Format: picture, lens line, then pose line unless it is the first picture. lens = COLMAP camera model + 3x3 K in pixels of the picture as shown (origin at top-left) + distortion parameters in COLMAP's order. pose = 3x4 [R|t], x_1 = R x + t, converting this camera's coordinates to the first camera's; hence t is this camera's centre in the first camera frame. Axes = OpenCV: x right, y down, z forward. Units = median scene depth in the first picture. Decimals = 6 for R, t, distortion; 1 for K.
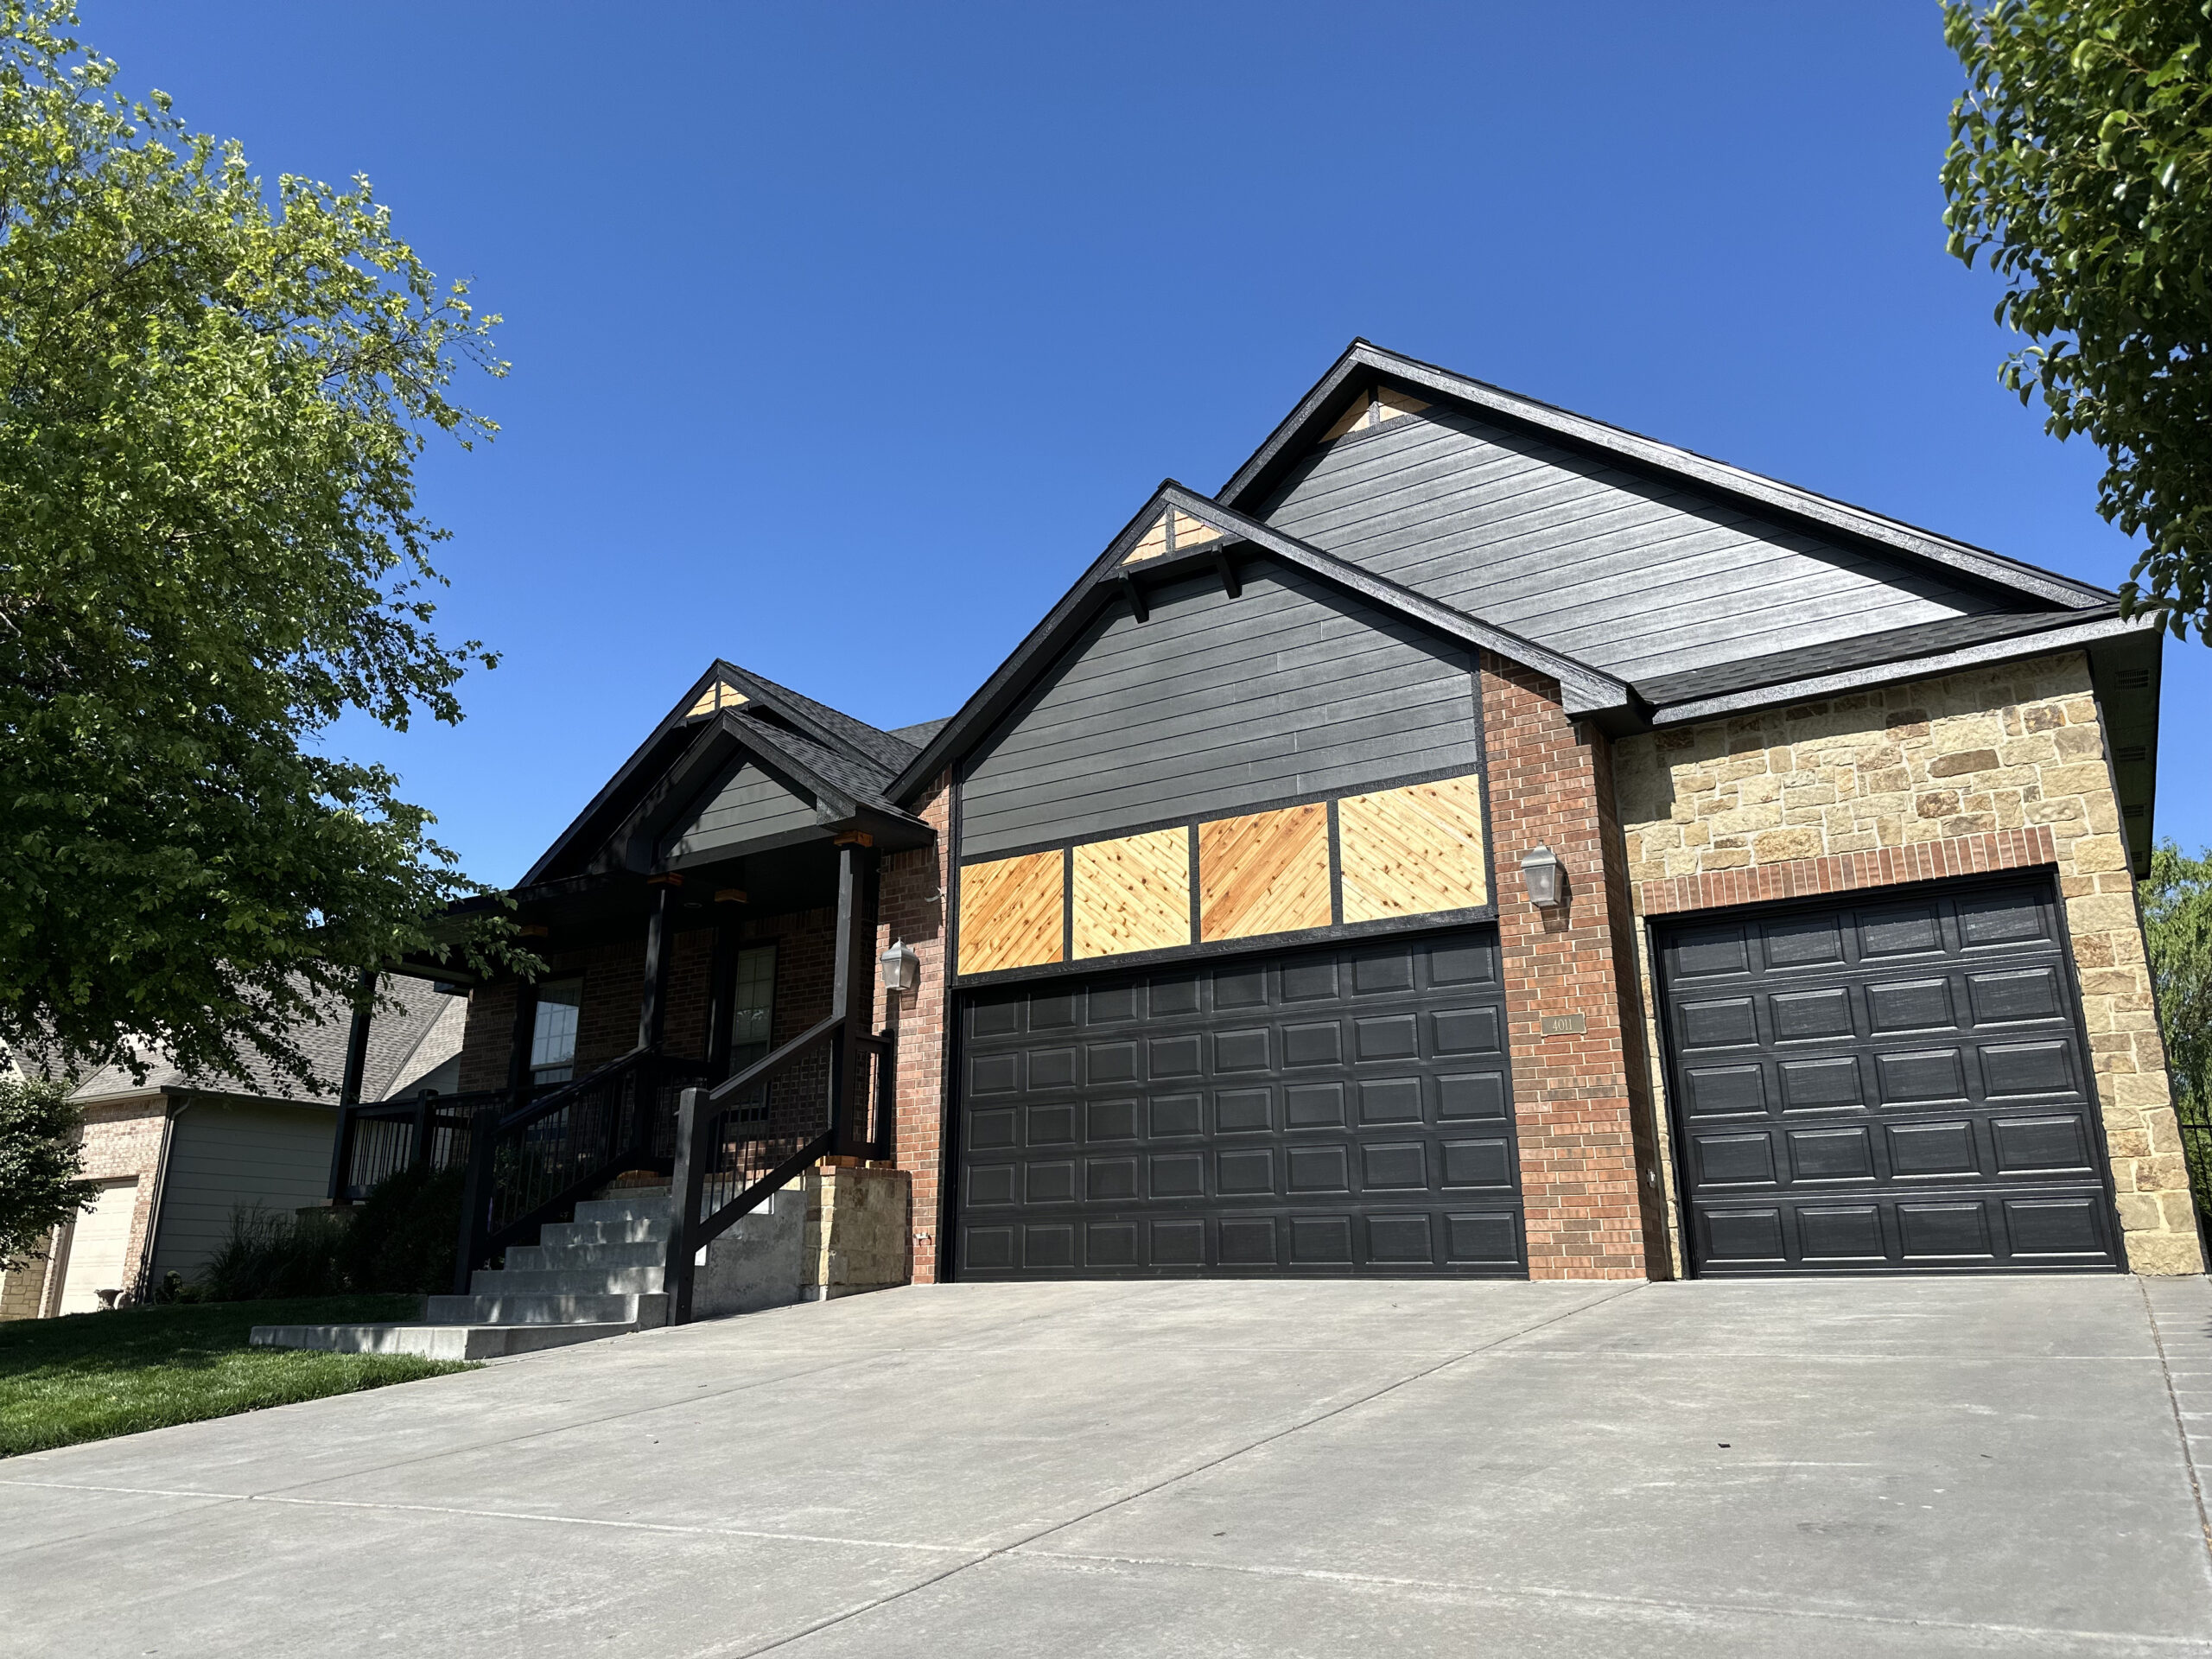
lens RADIAL K [[1553.0, 0, 1079.1], [0, 1553.0, 840.6], [0, 0, 1]] dist [0.147870, -0.330414]
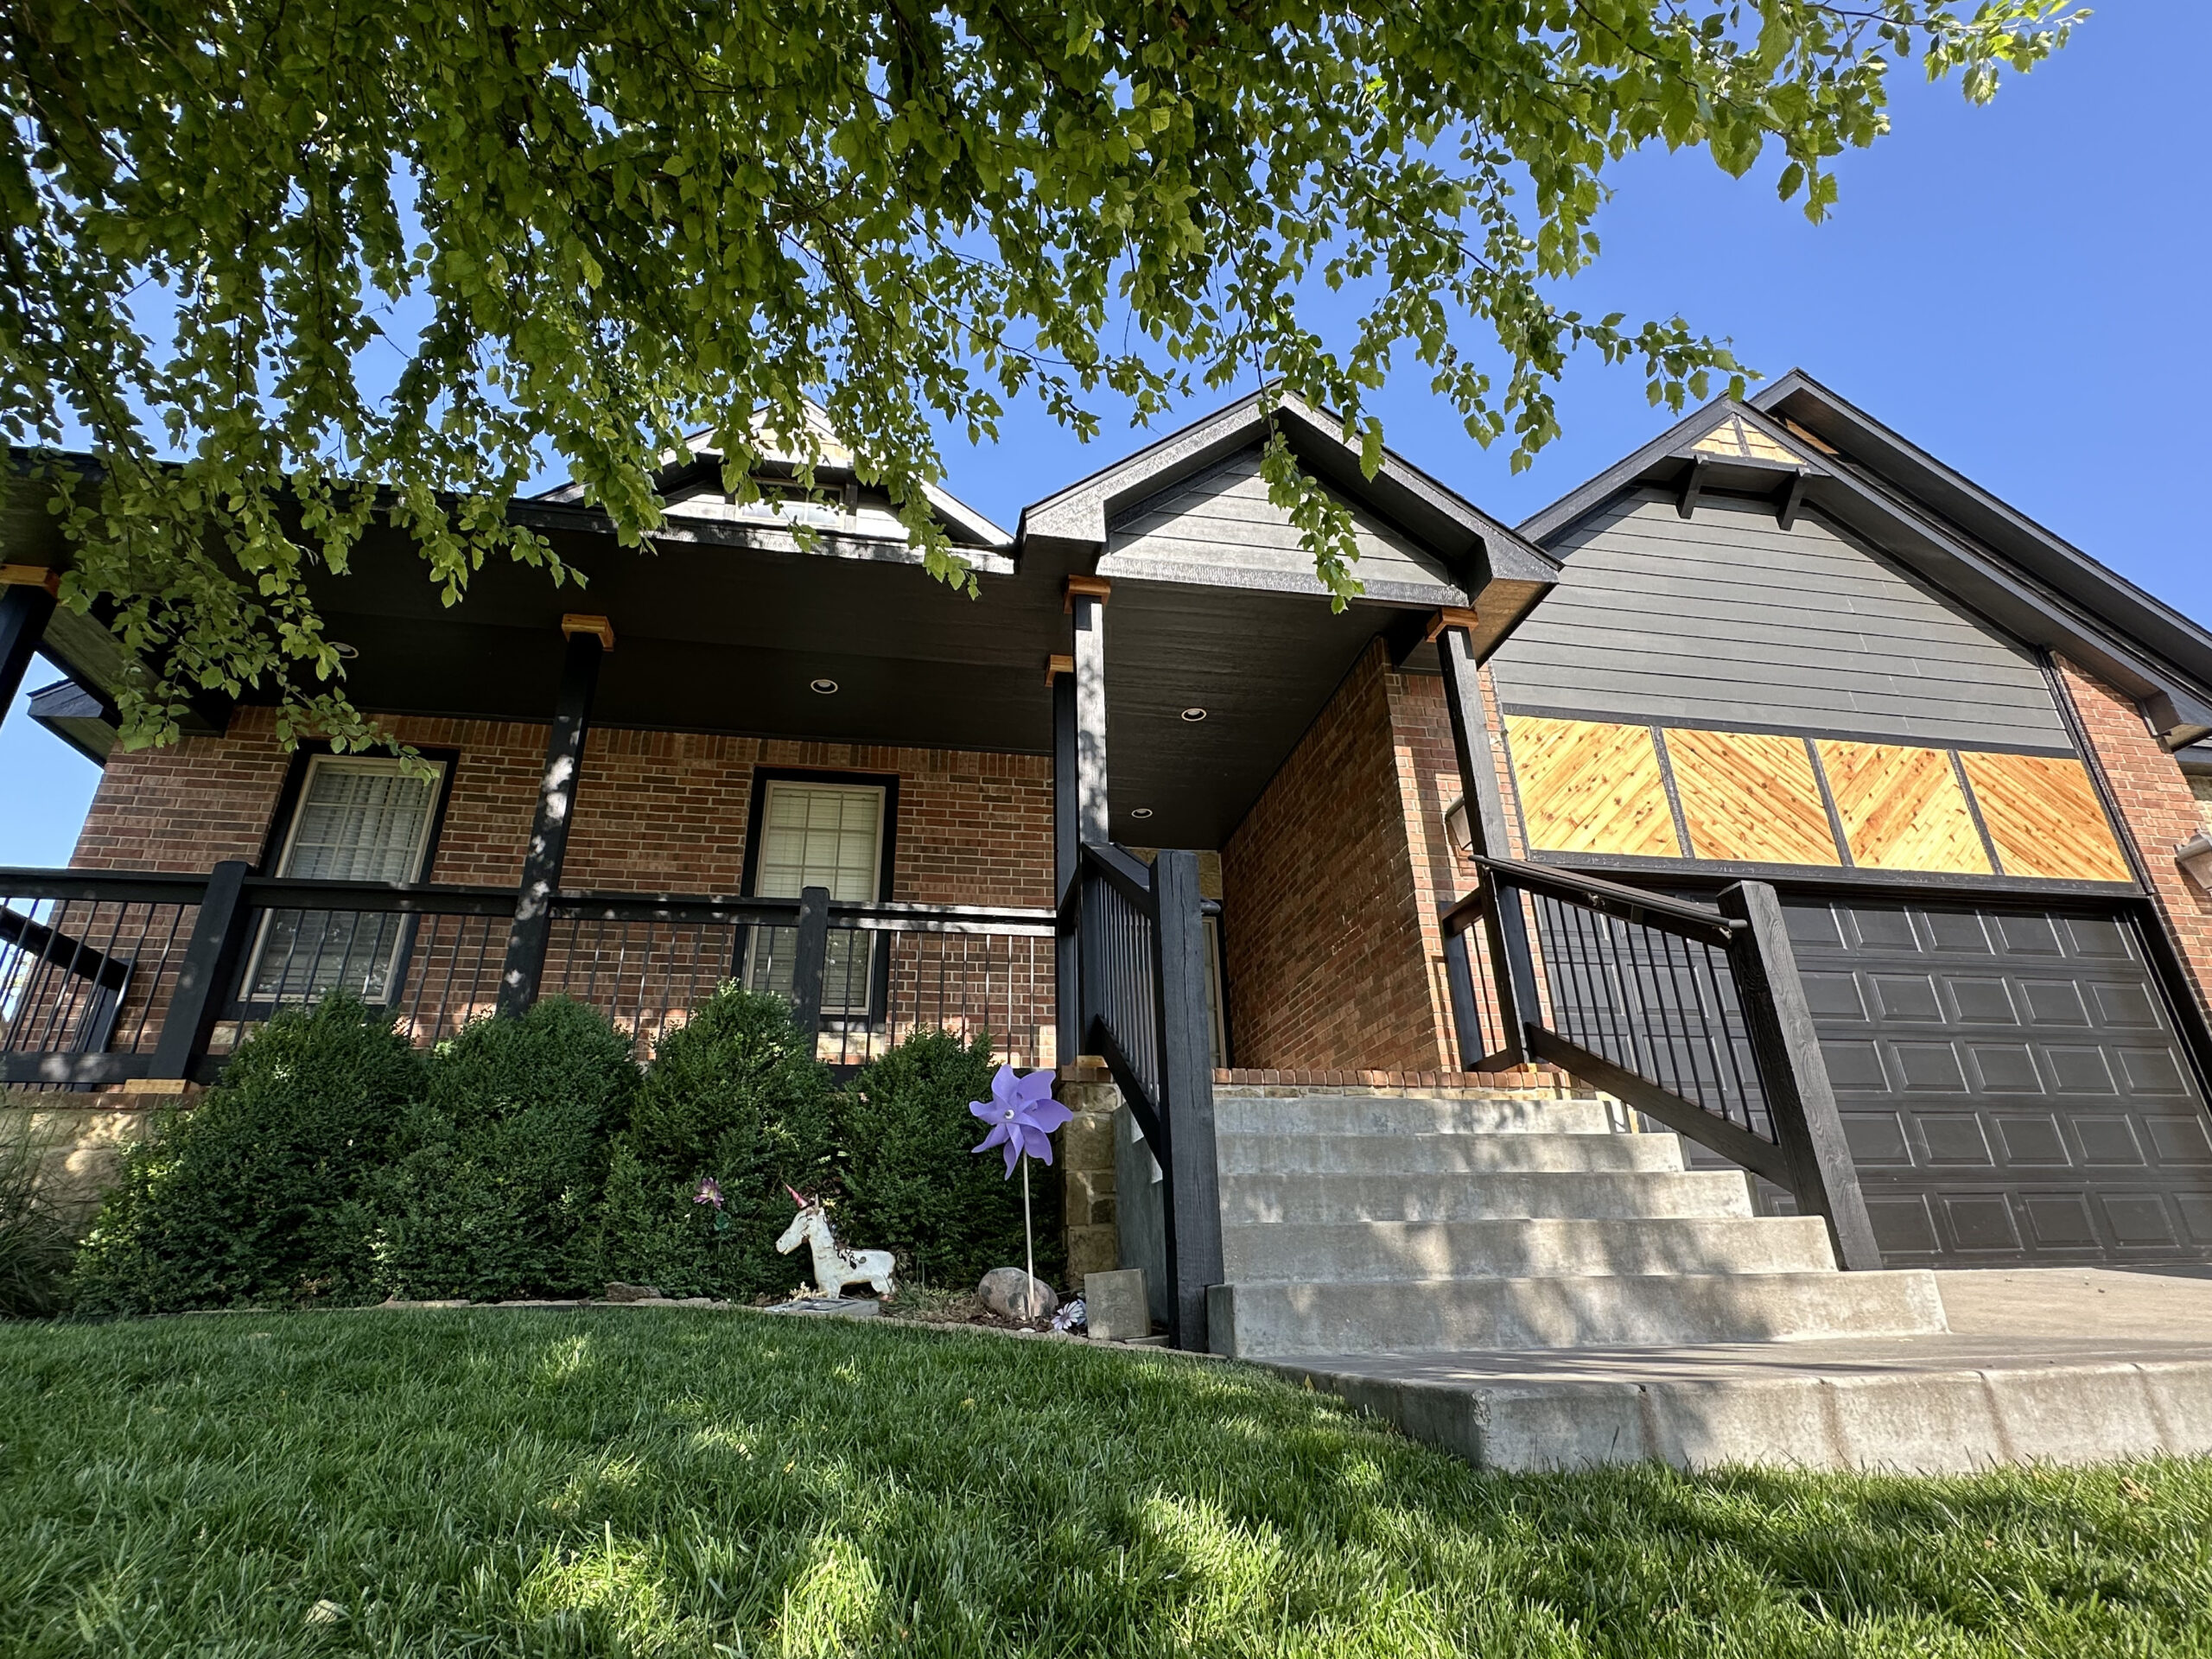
lens RADIAL K [[1130.5, 0, 1106.0], [0, 1130.5, 829.5], [0, 0, 1]] dist [0.000698, 0.000037]
pose [[0.716312, 0.265907, 0.645129, -0.625326], [-0.167304, 0.963024, -0.211172, 0.246869], [-0.677426, 0.043332, 0.734313, 0.828200]]
